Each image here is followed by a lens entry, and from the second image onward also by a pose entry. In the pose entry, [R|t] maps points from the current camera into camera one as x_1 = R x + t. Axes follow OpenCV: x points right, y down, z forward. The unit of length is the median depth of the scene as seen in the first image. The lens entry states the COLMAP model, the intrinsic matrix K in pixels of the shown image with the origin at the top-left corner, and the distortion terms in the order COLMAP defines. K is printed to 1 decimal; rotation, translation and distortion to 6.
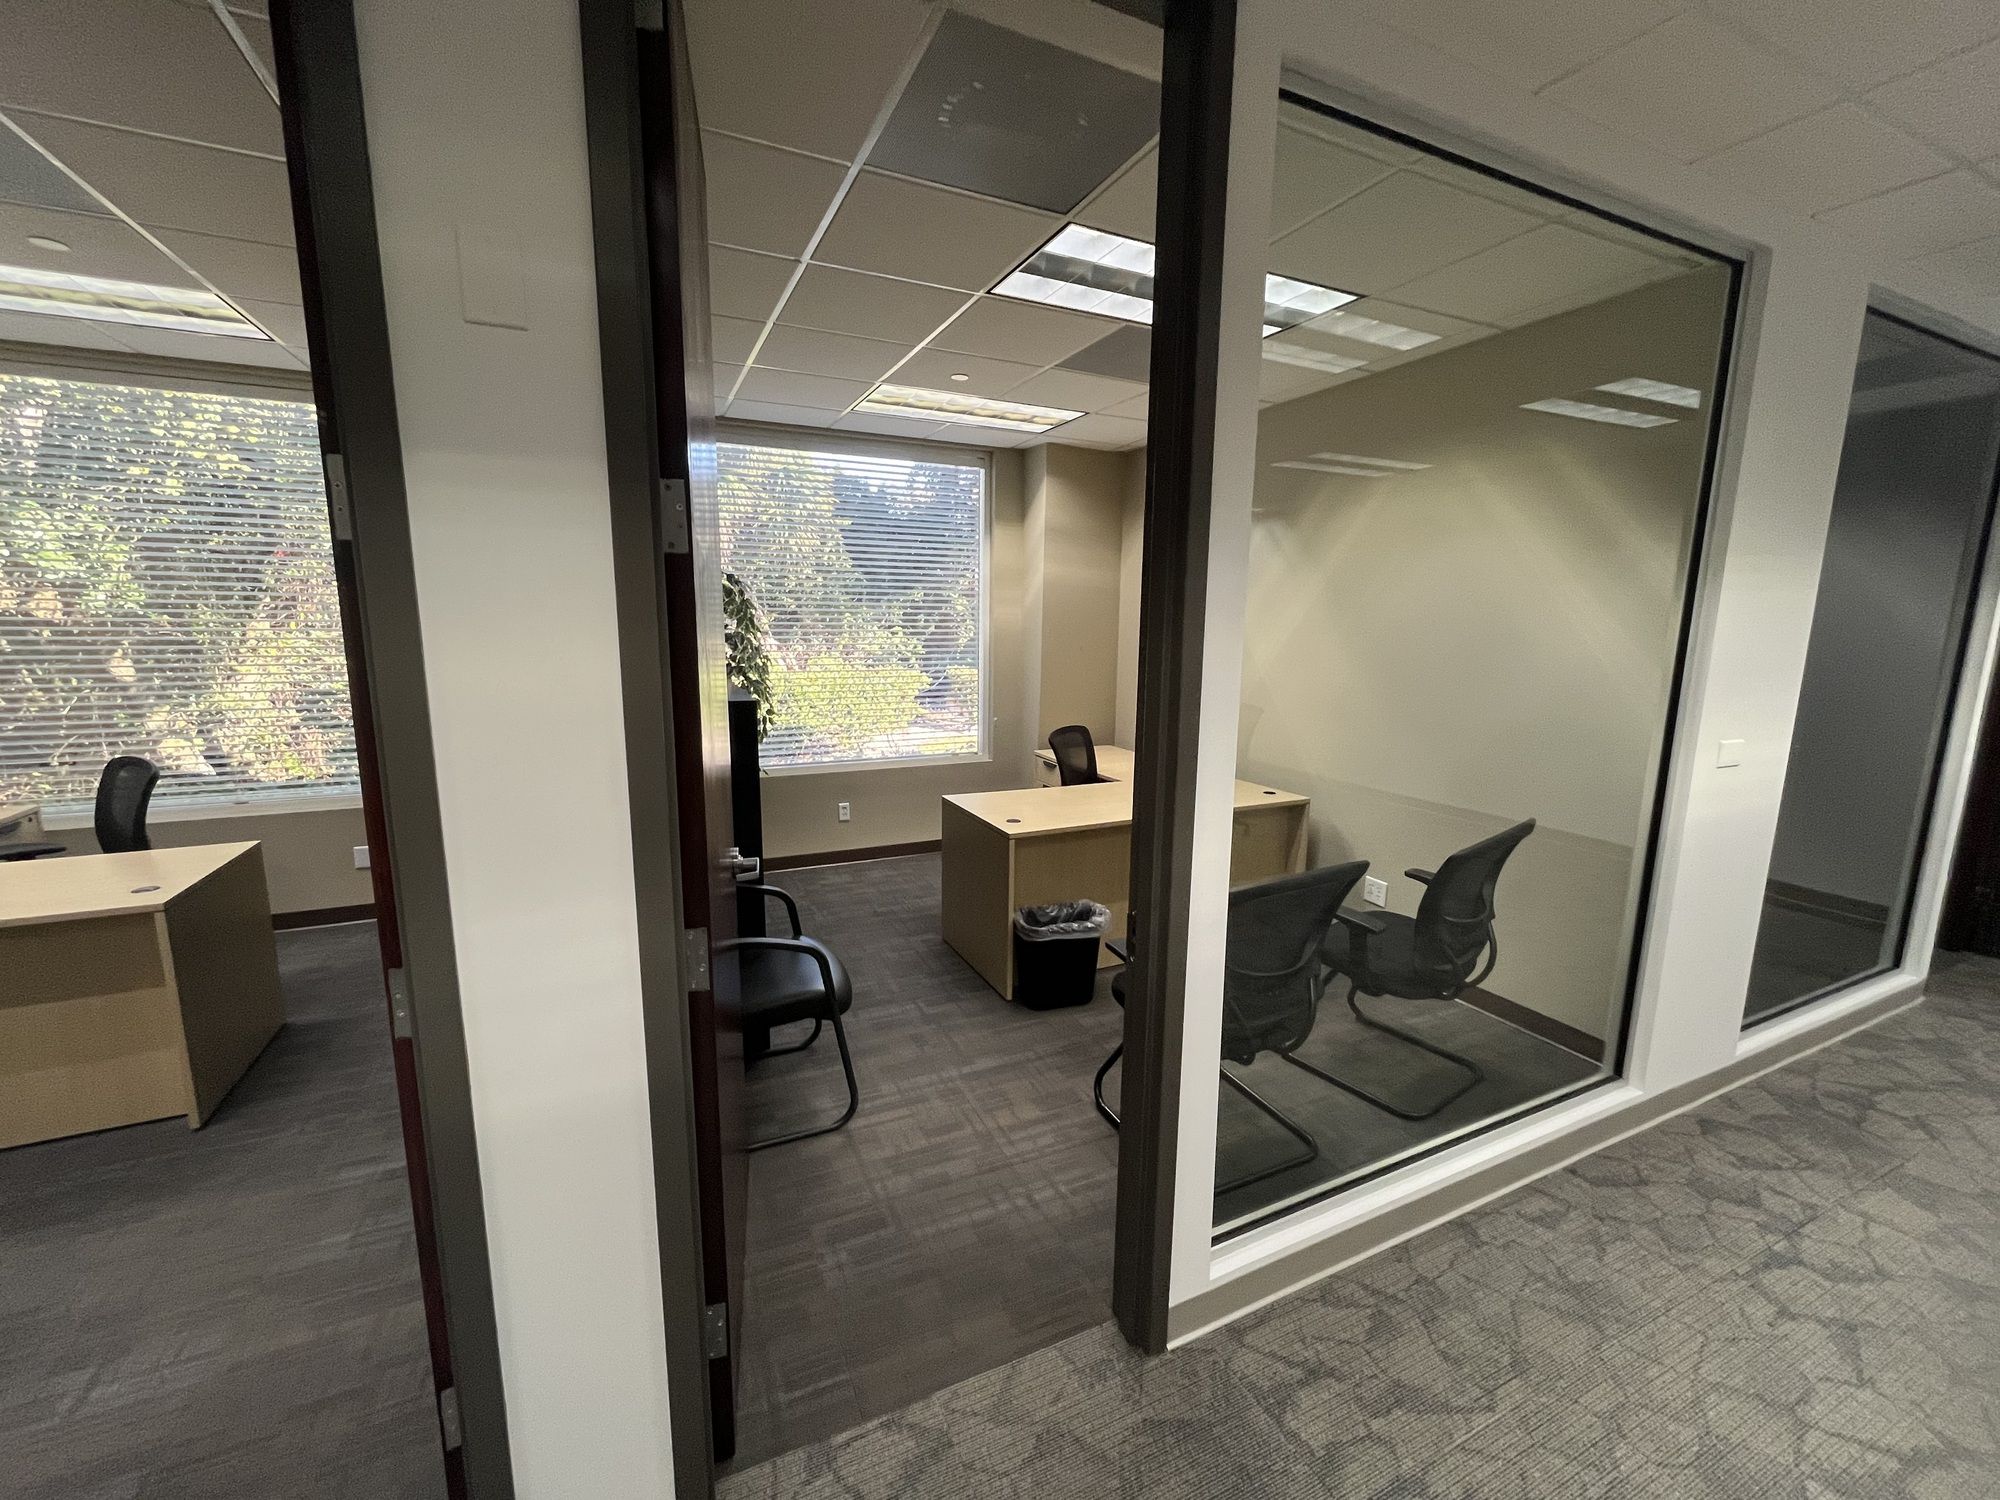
lens RADIAL K [[801.9, 0, 1000.0], [0, 801.9, 750.0], [0, 0, 1]] dist [-0.001197, -0.000257]
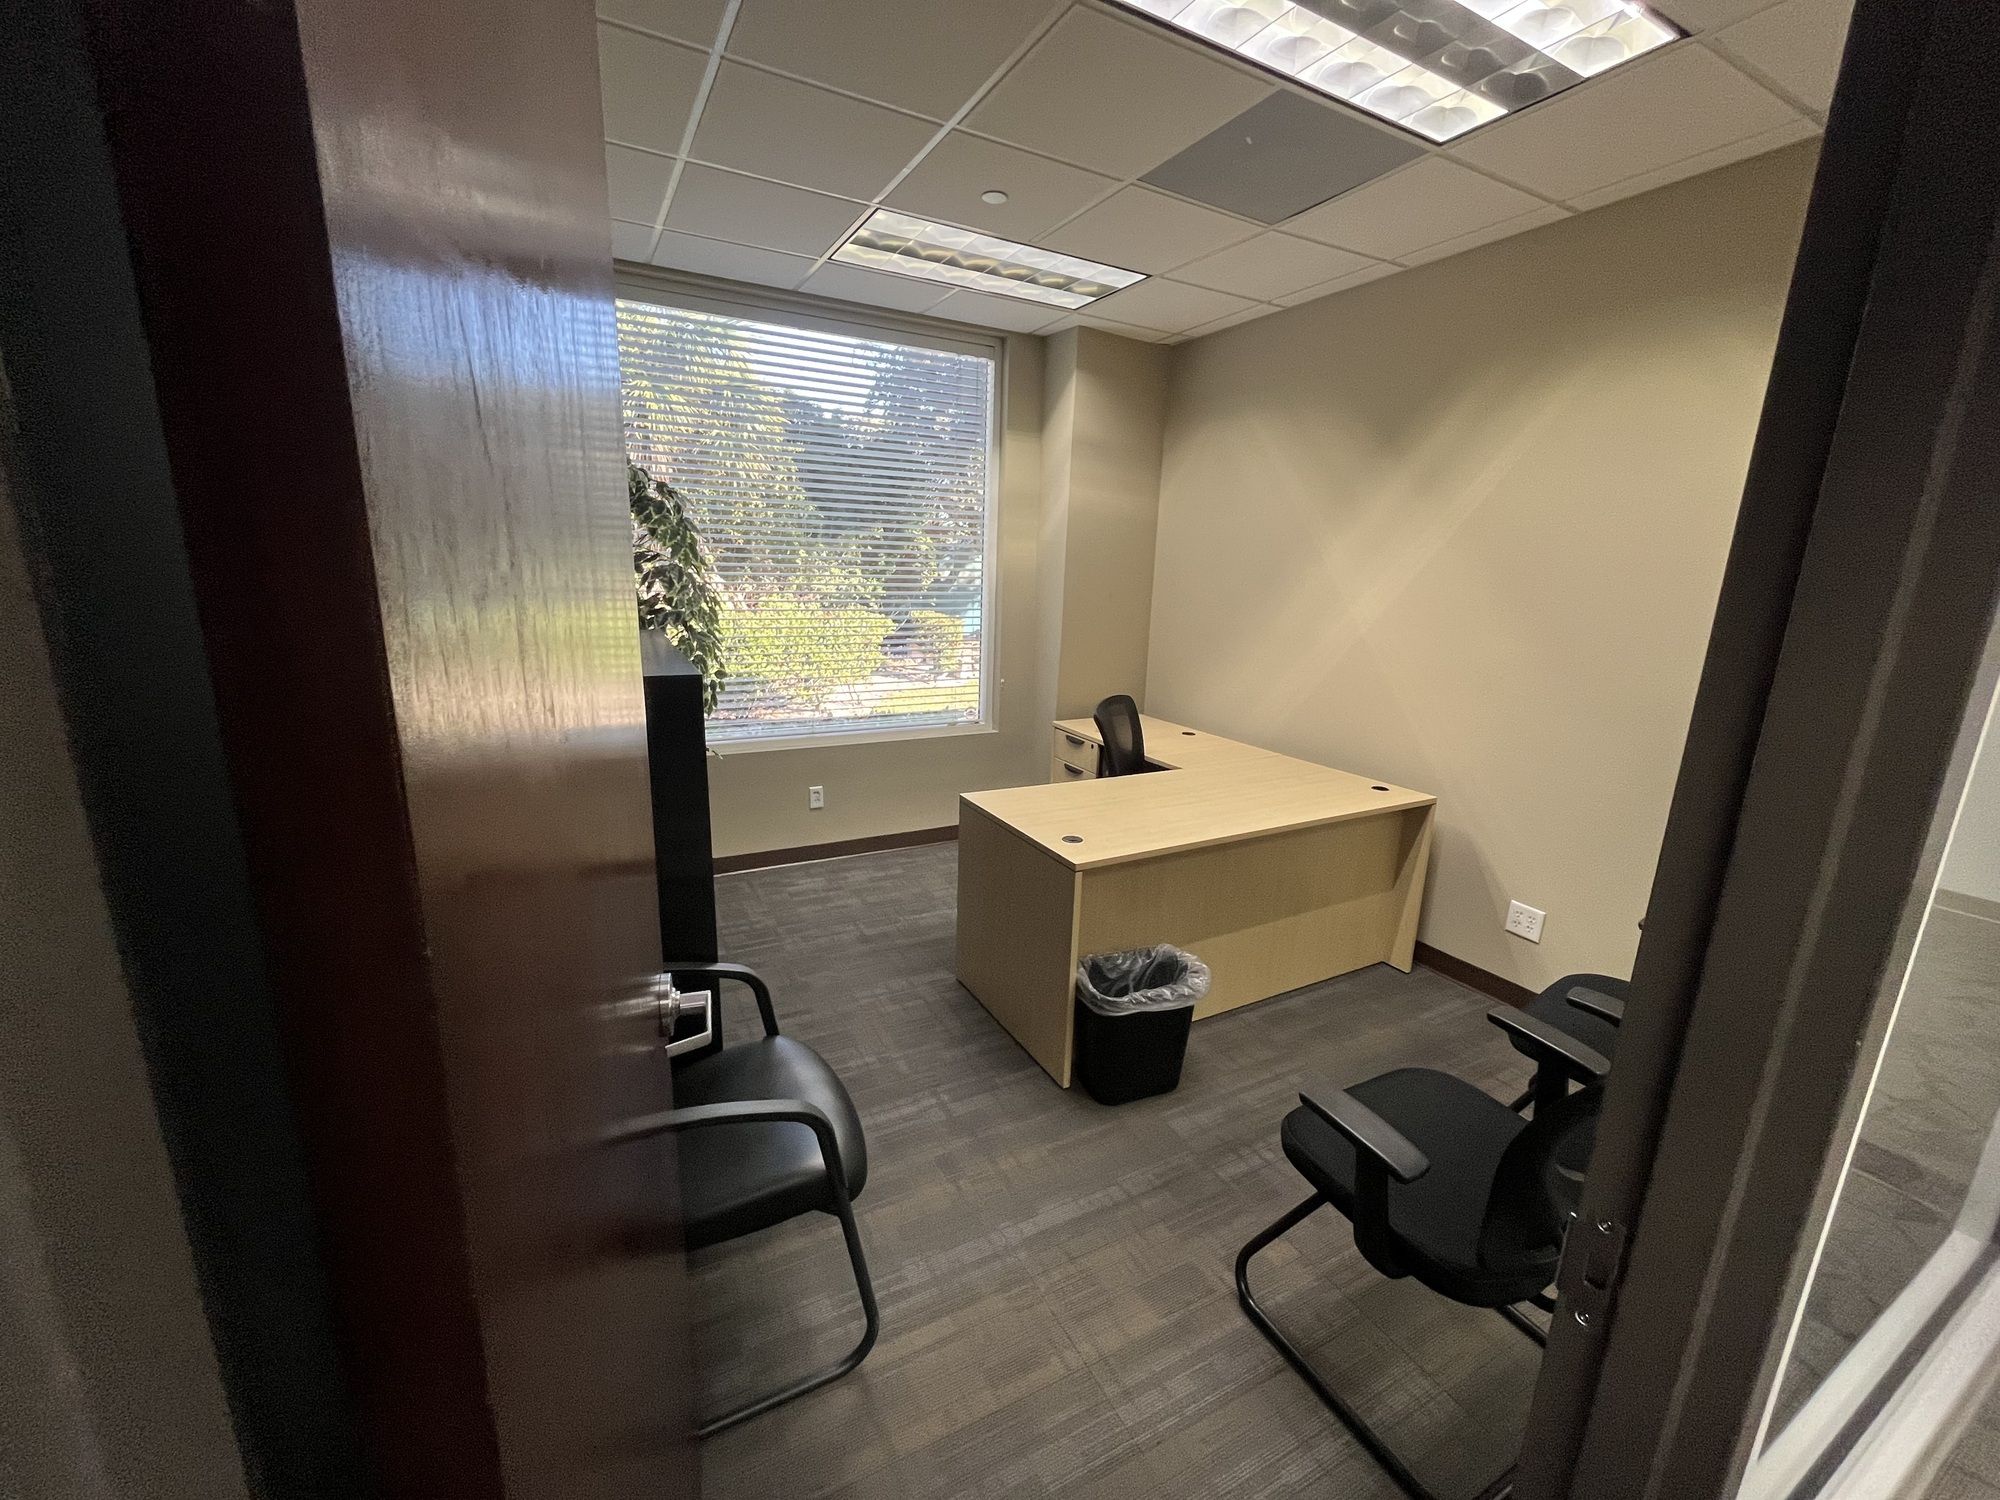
lens RADIAL K [[801.9, 0, 1000.0], [0, 801.9, 750.0], [0, 0, 1]] dist [-0.001197, -0.000257]
pose [[0.998183, 0.005517, 0.059995, -0.074784], [-0.009650, 0.997582, 0.068820, -0.032221], [-0.059471, -0.069274, 0.995823, 0.247387]]
